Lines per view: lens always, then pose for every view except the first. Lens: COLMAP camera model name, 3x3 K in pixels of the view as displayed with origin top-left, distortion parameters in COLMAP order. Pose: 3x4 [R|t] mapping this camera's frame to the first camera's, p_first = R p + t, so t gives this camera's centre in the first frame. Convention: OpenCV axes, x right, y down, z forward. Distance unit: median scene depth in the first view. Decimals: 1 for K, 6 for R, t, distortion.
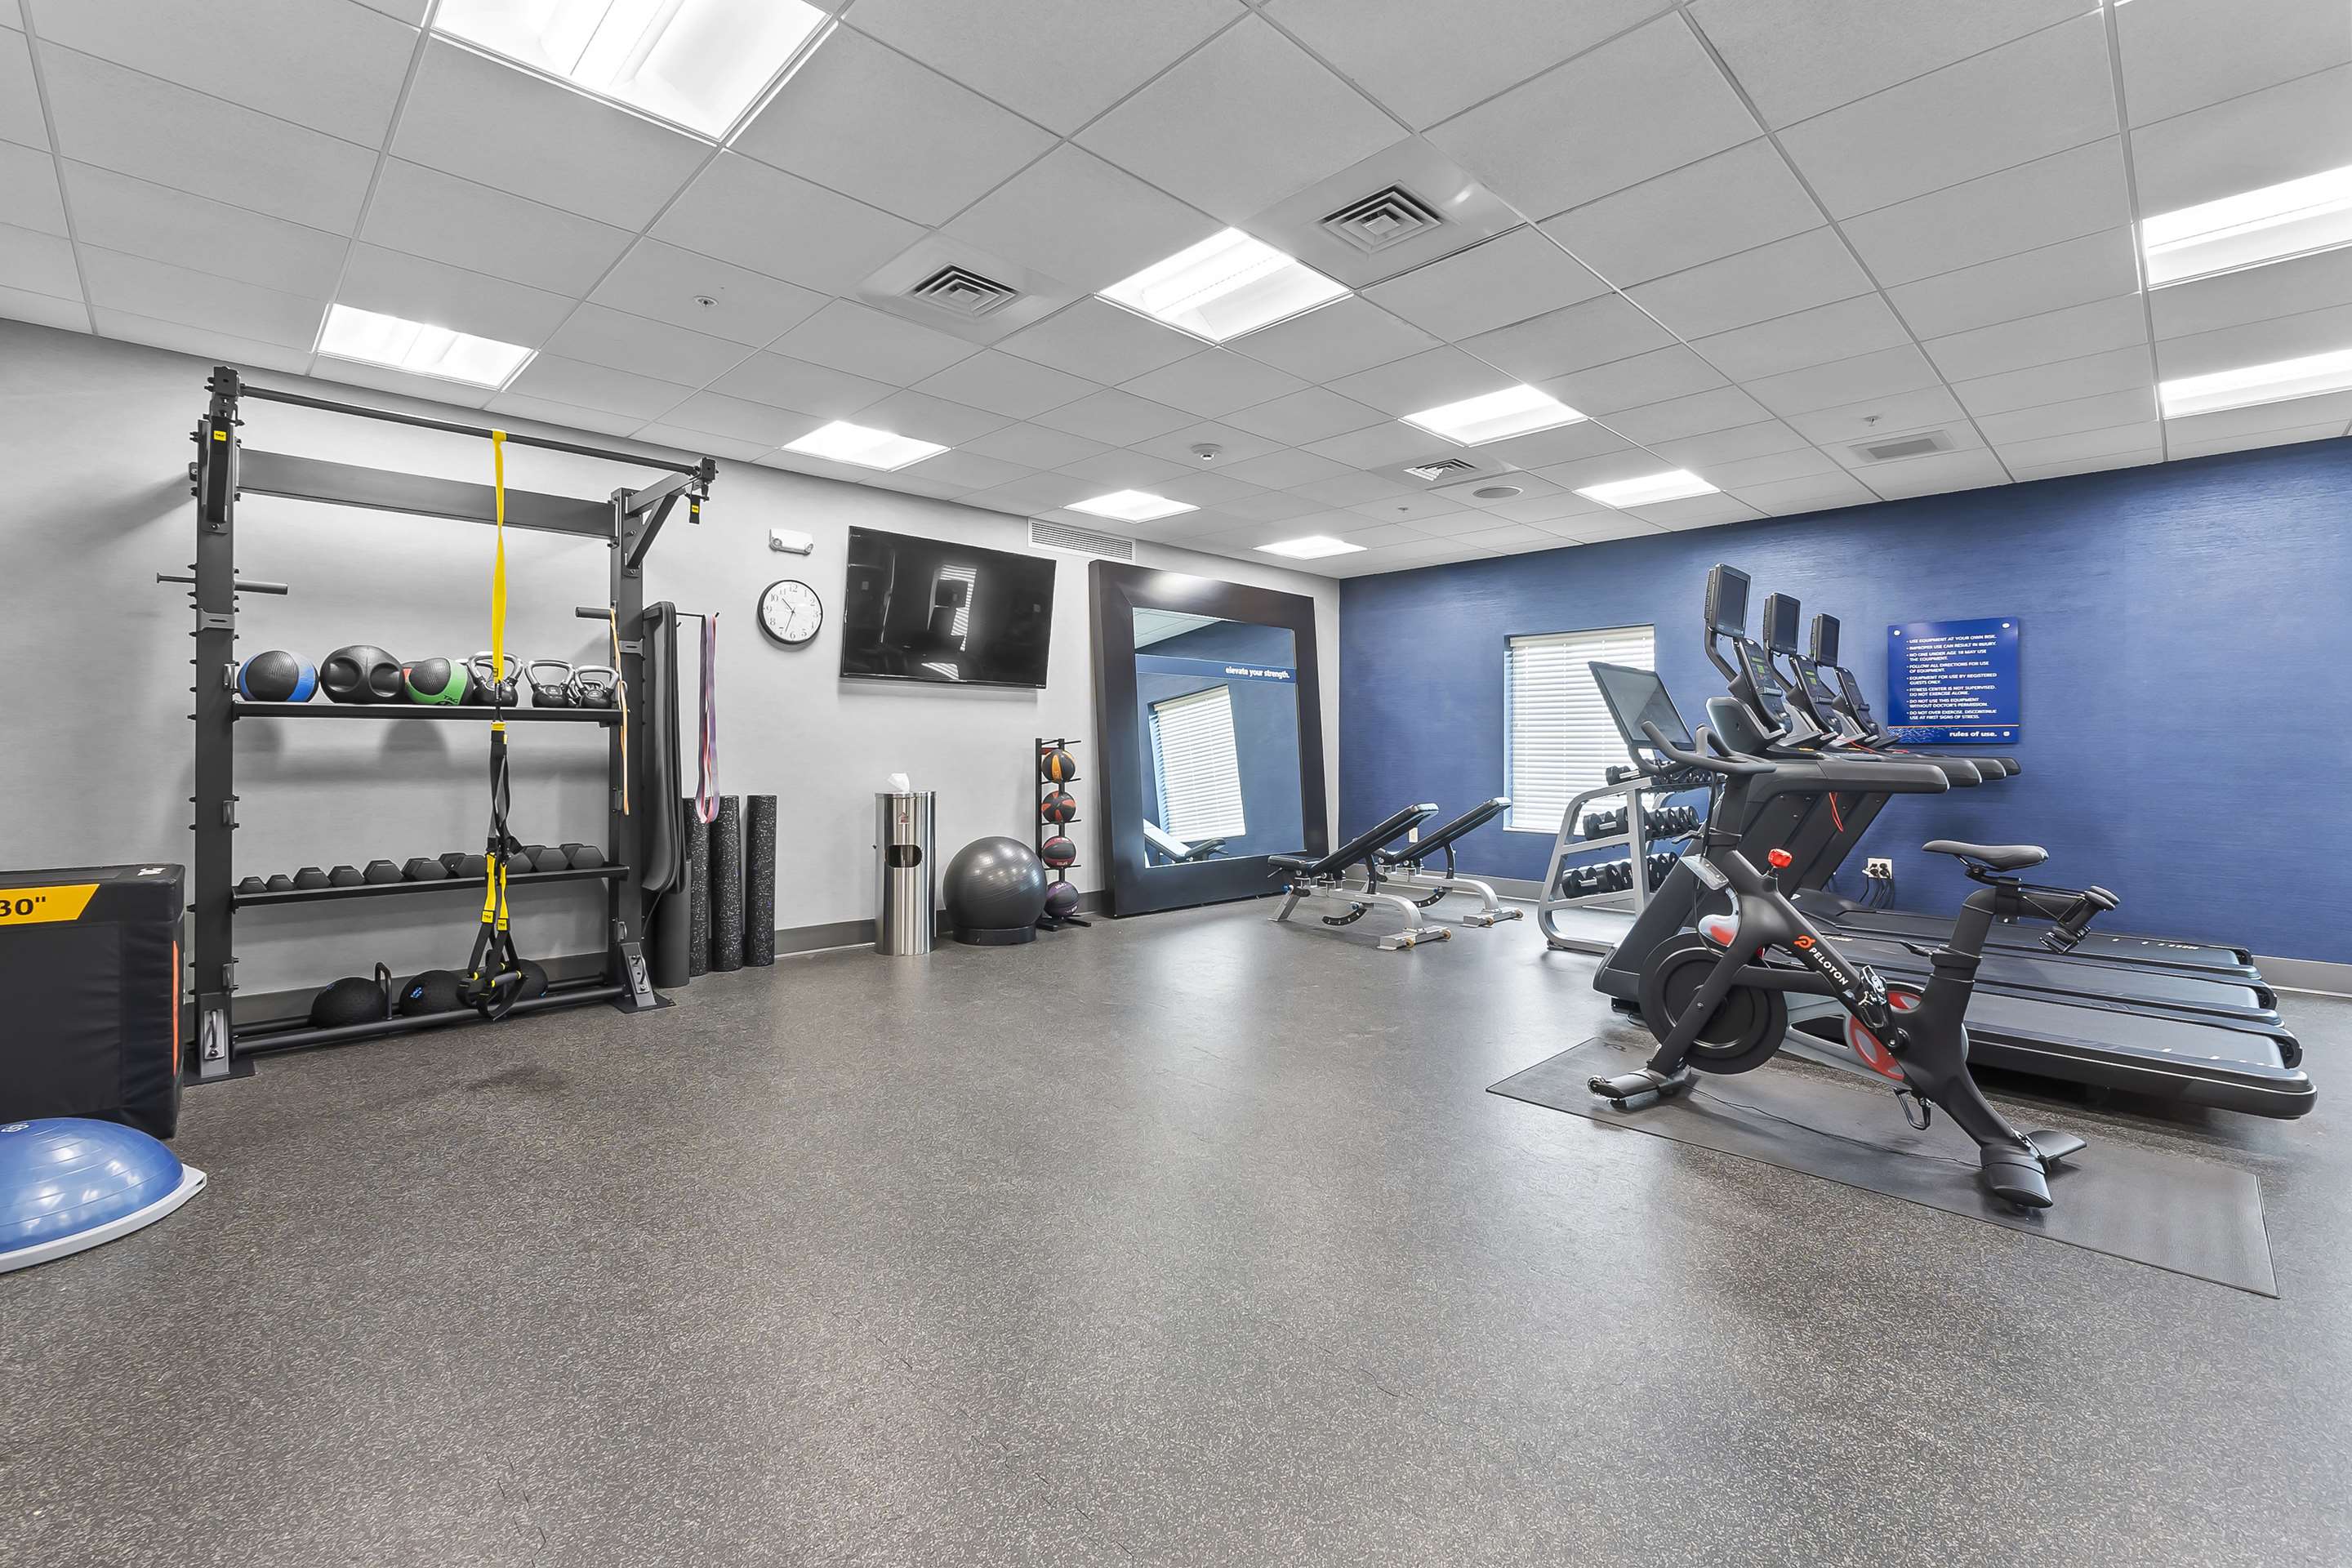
lens RADIAL K [[1036.4, 0, 1167.3], [0, 1036.4, 754.6], [0, 0, 1]] dist [0.001101, -0.000103]
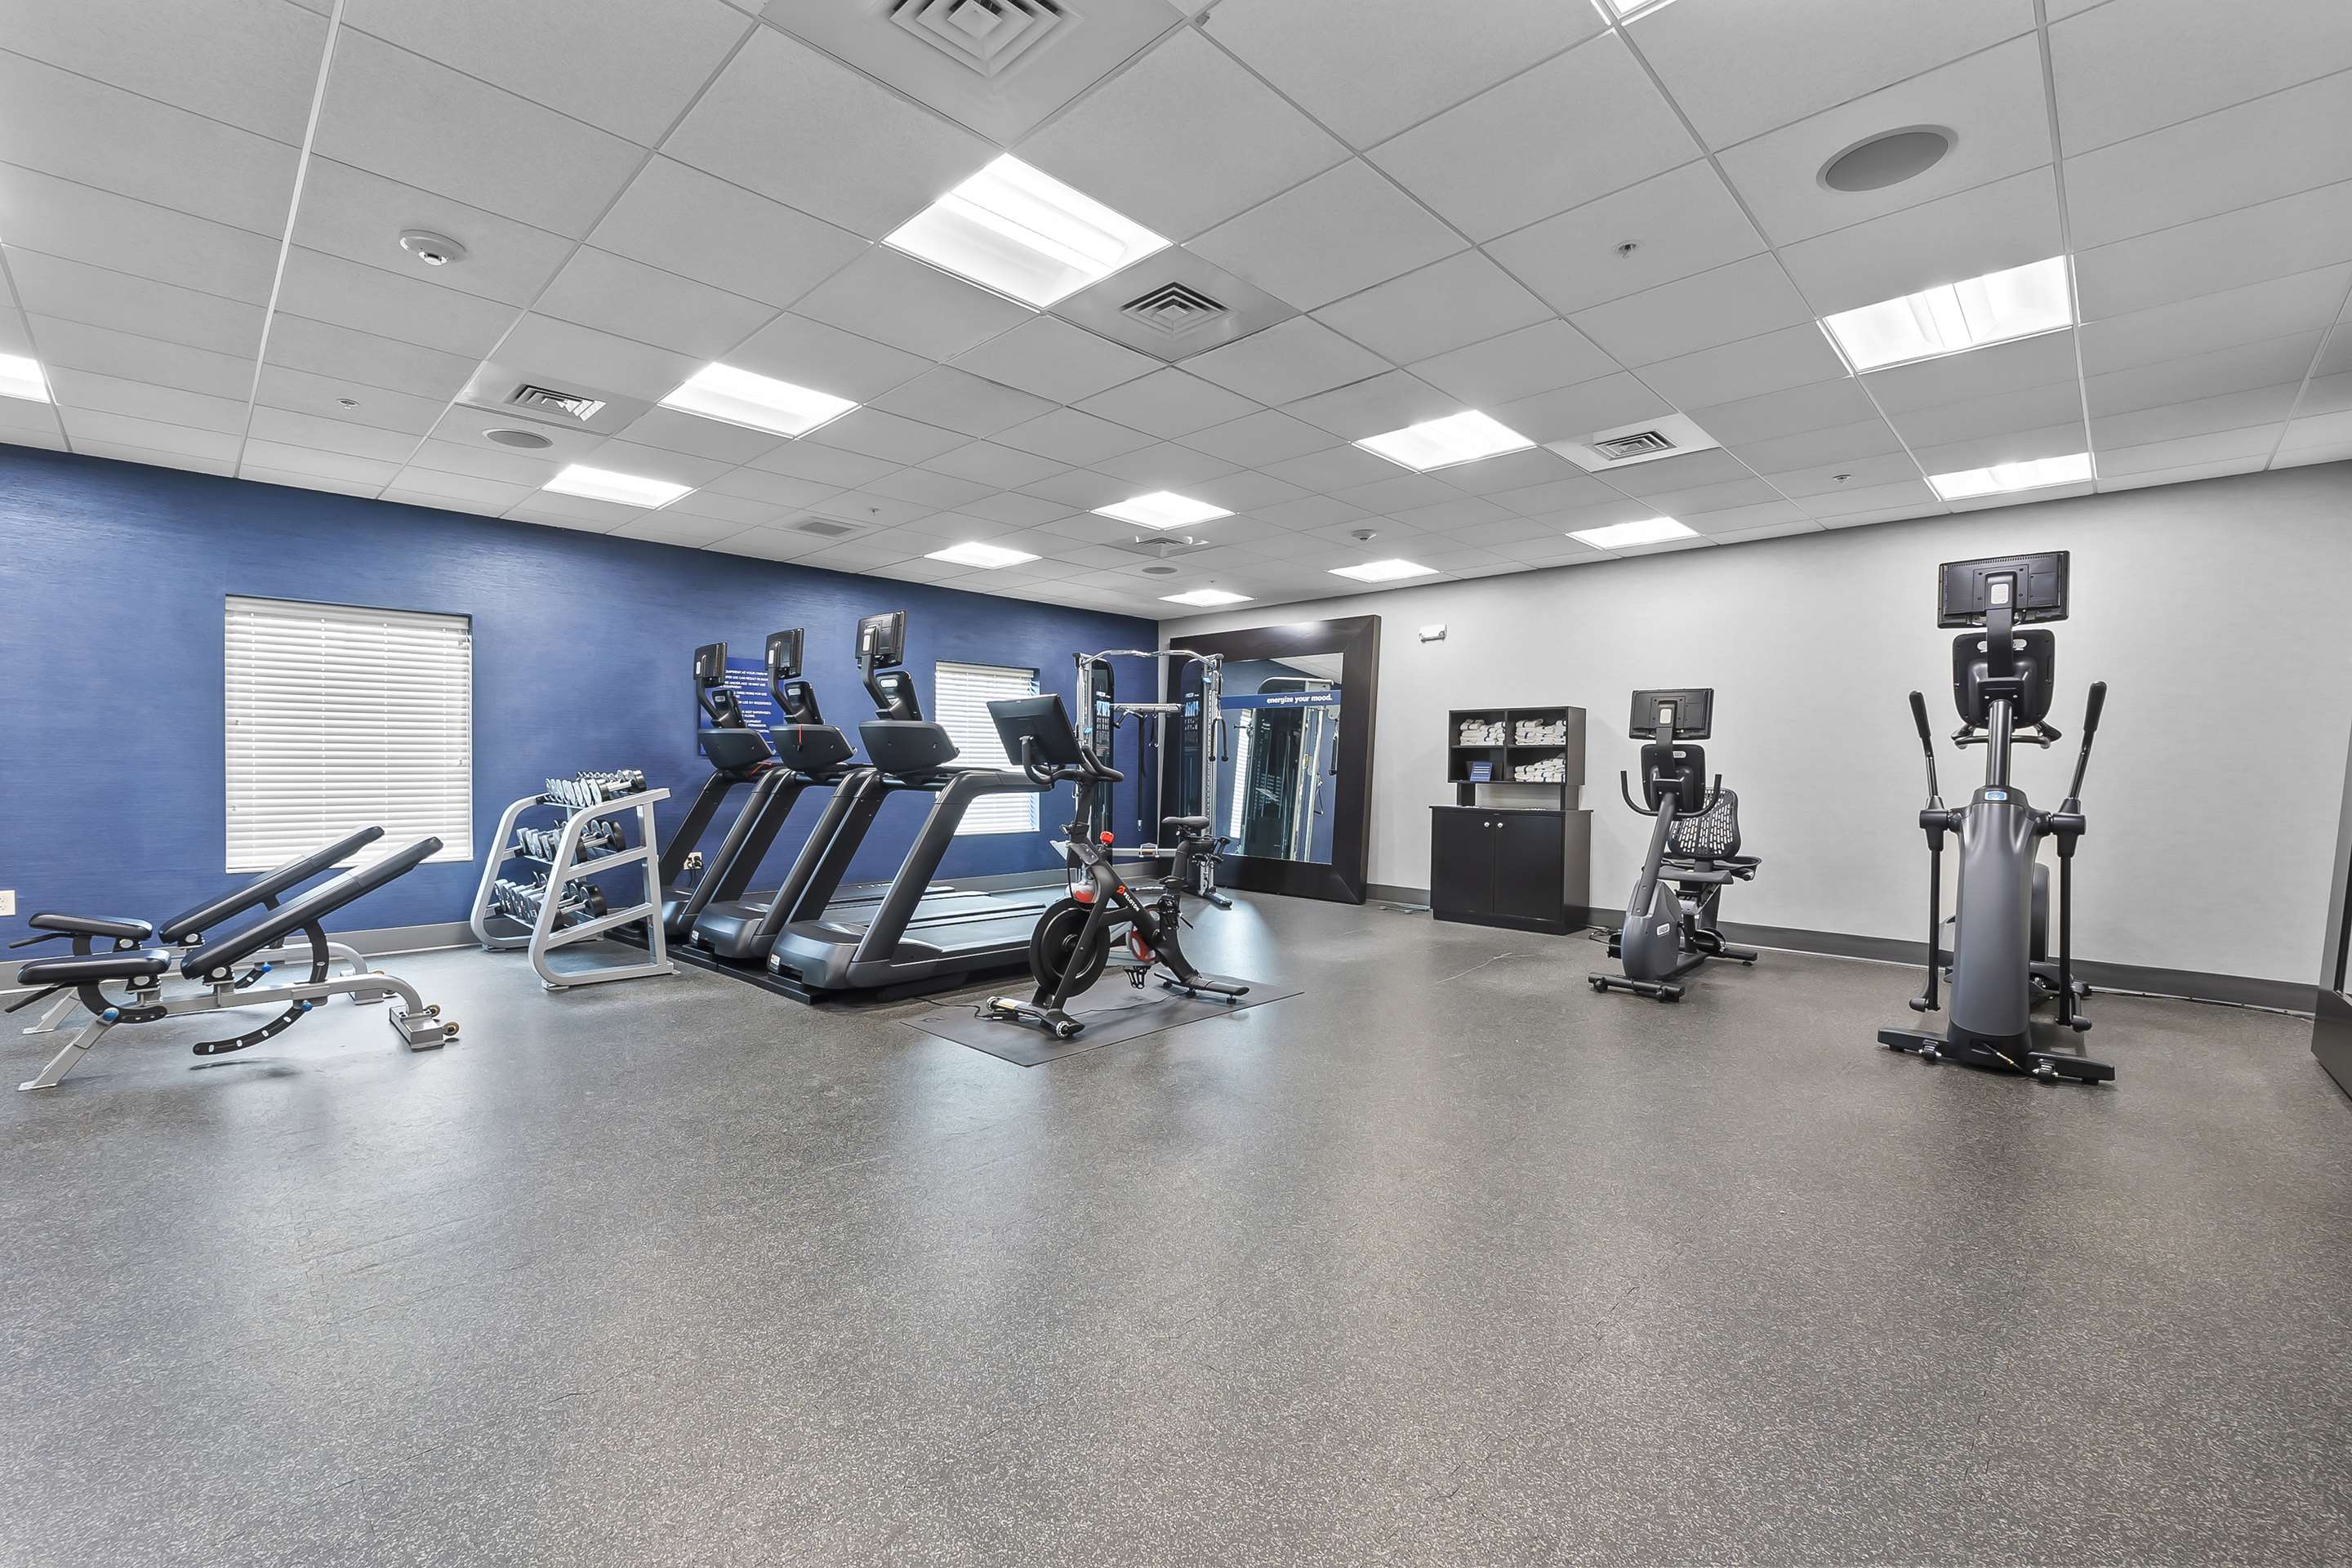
lens RADIAL K [[958.8, 0, 1176.0], [0, 958.8, 784.0], [0, 0, 1]] dist [-0.001044, 0.000237]
pose [[-0.024670, -0.025194, 0.999378, -0.811162], [-0.004809, 0.999674, 0.025083, -0.013465], [-0.999684, -0.004187, -0.024783, 0.948470]]
